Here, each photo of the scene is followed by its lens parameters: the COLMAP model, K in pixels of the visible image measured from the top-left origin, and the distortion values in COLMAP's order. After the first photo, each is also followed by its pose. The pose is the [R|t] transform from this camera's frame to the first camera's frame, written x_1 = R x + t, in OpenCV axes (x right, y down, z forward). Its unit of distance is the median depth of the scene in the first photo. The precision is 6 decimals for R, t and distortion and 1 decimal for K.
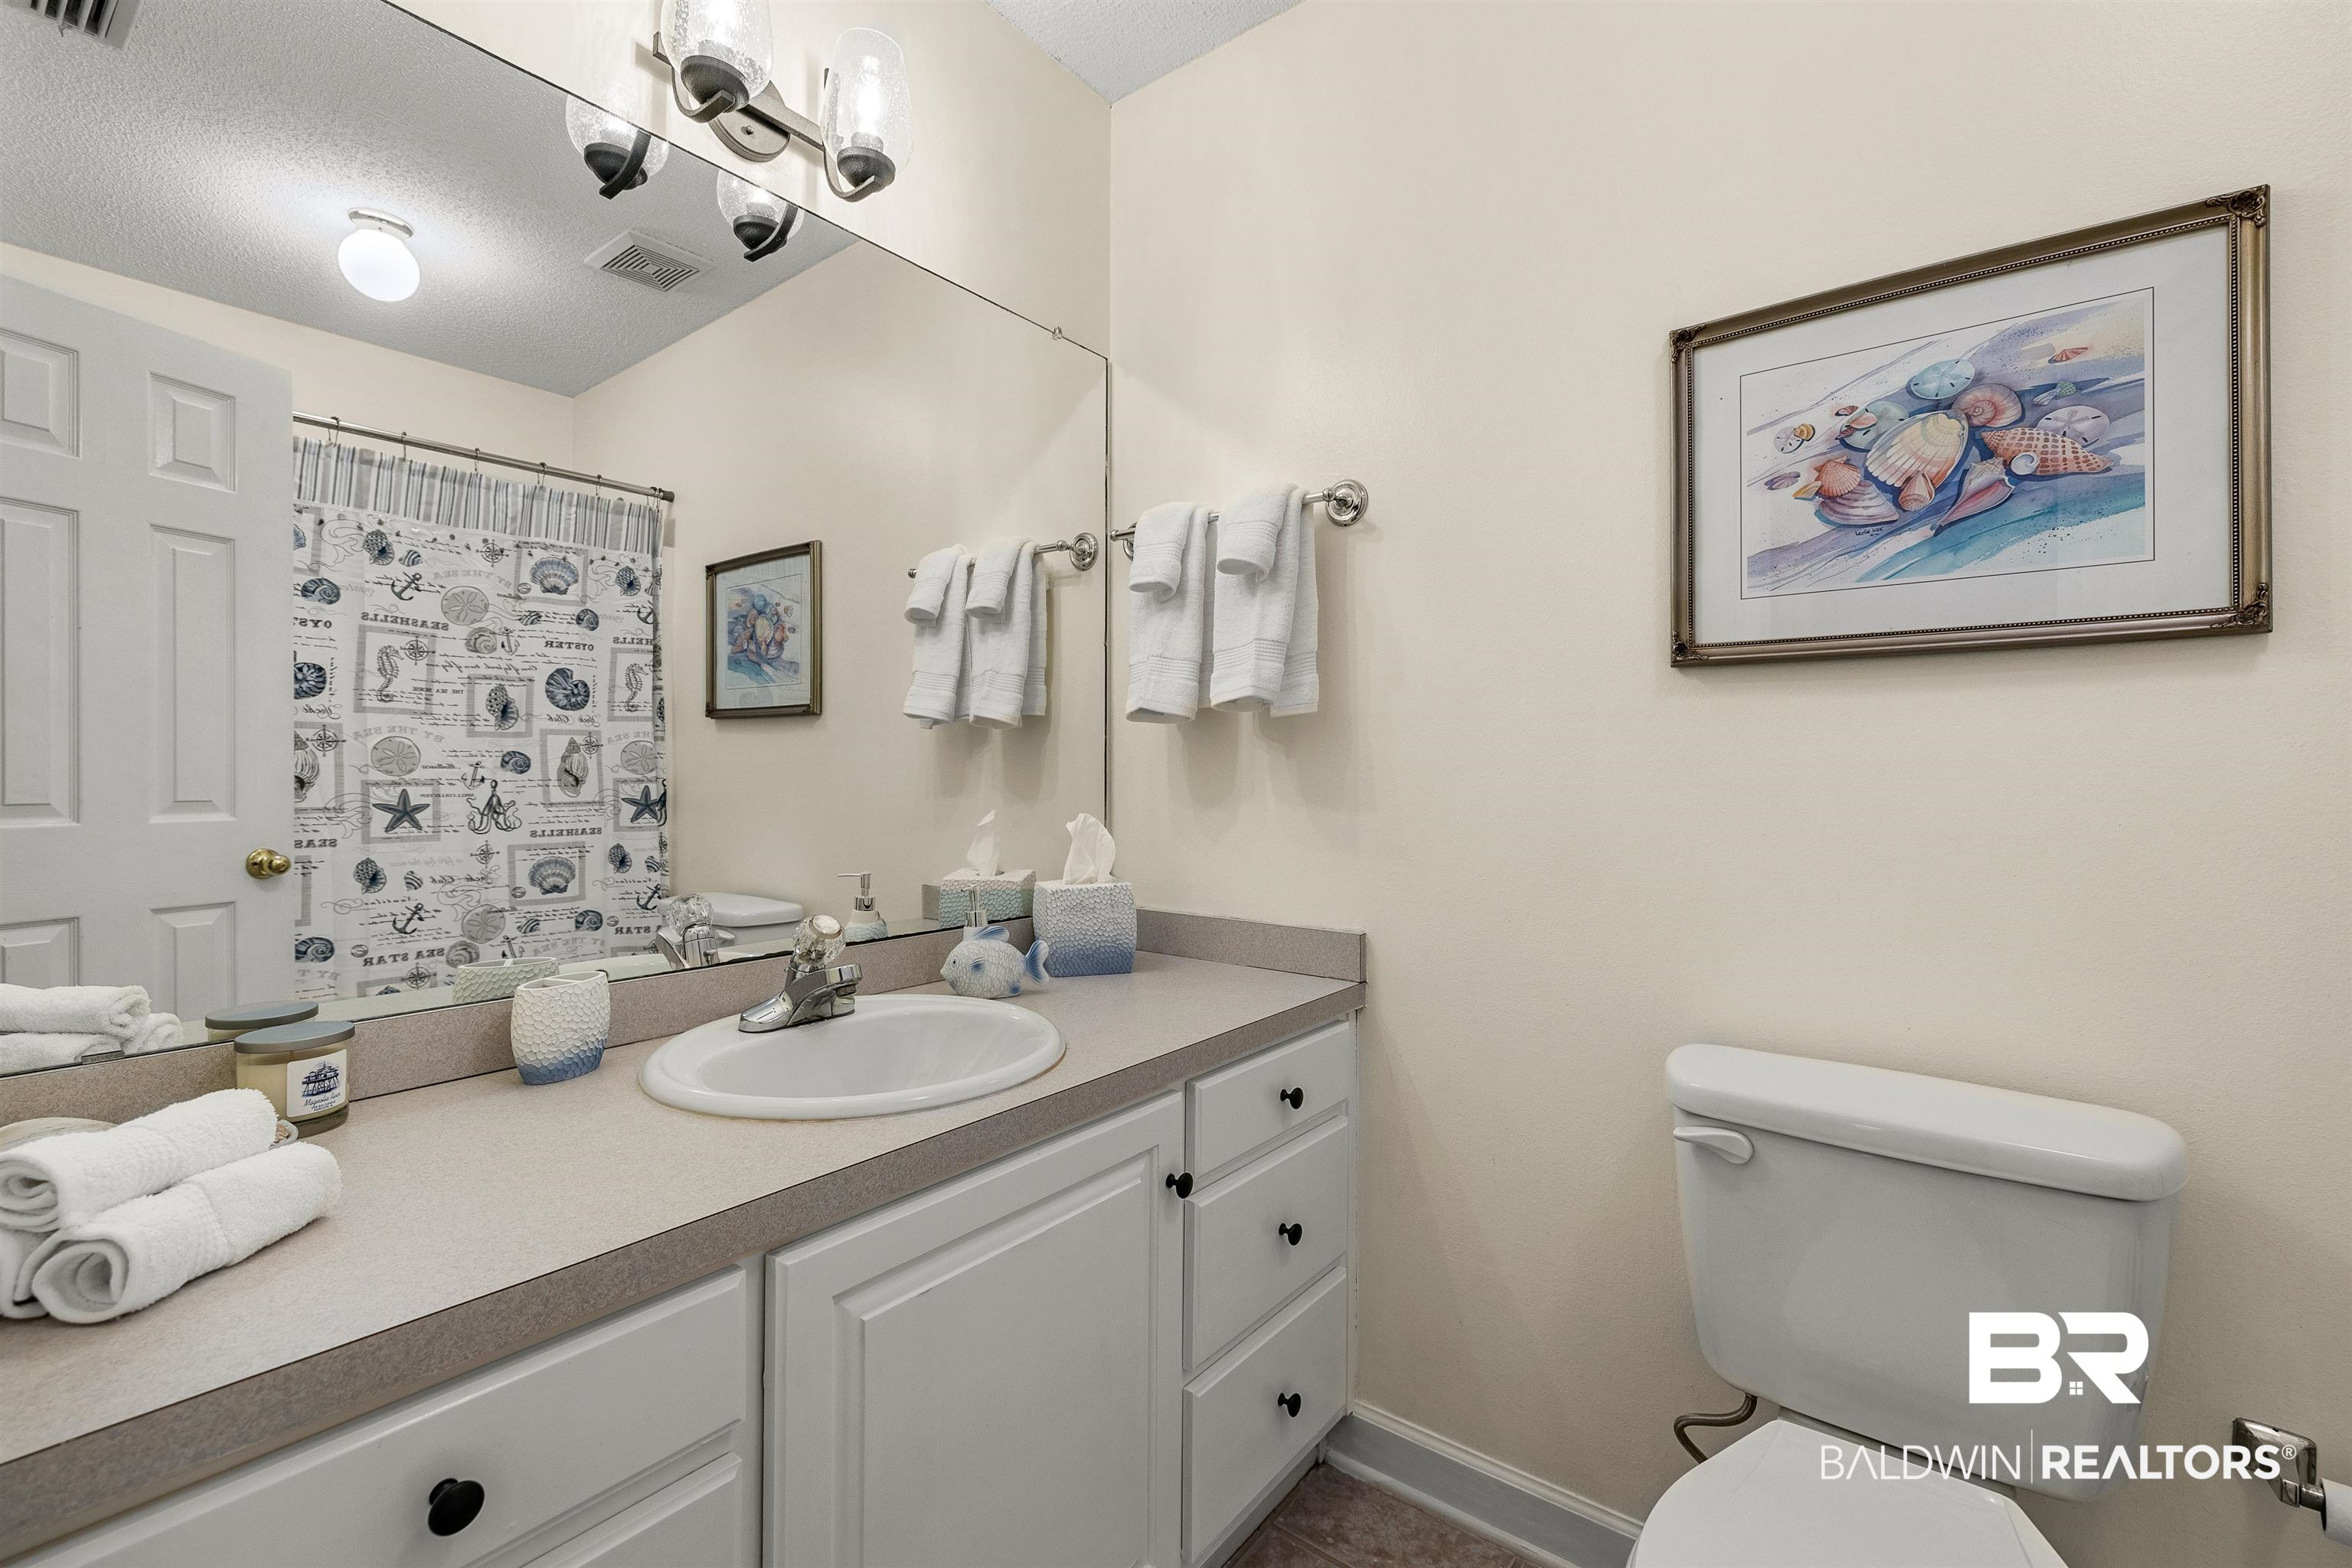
lens RADIAL K [[1005.5, 0, 1175.7], [0, 1005.5, 770.5], [0, 0, 1]] dist [0.000530, 0.000049]
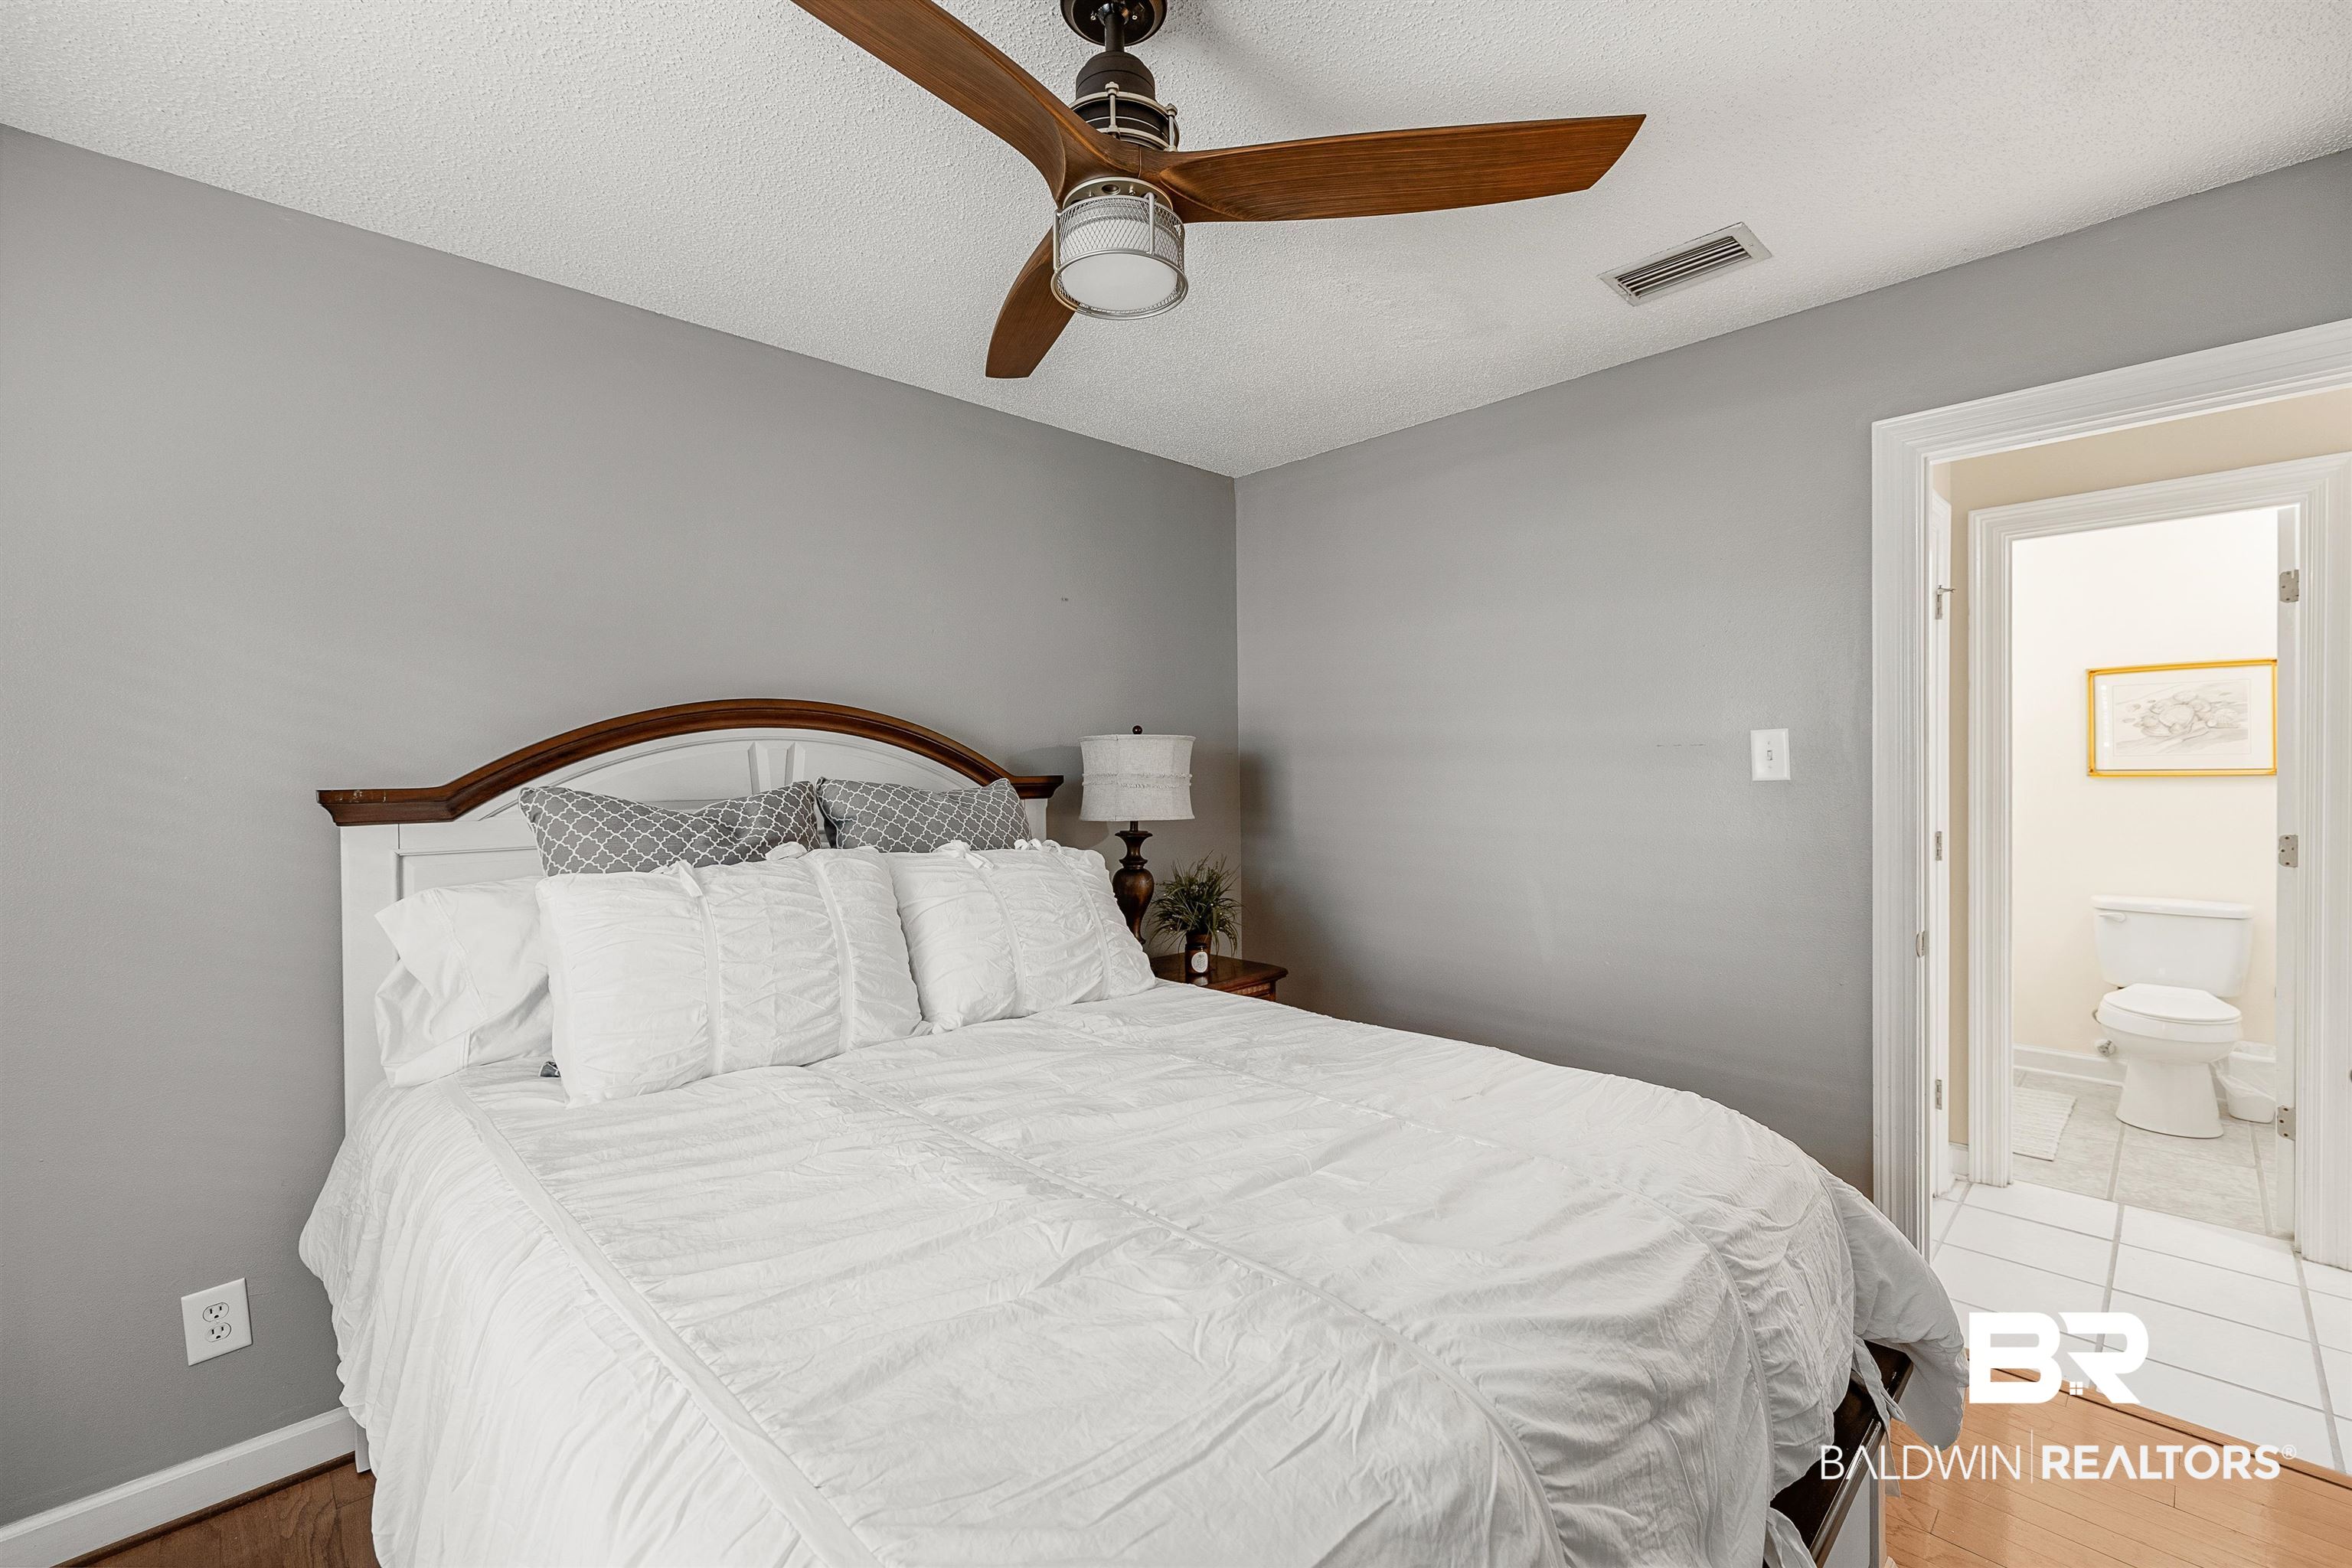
lens RADIAL K [[1005.5, 0, 1173.7], [0, 1005.5, 782.0], [0, 0, 1]] dist [0.000530, 0.000049]
pose [[0.989456, -0.011049, -0.144413, -2.083074], [0.012505, 0.999880, 0.009181, -0.166385], [0.144294, -0.010890, 0.989475, -2.795925]]
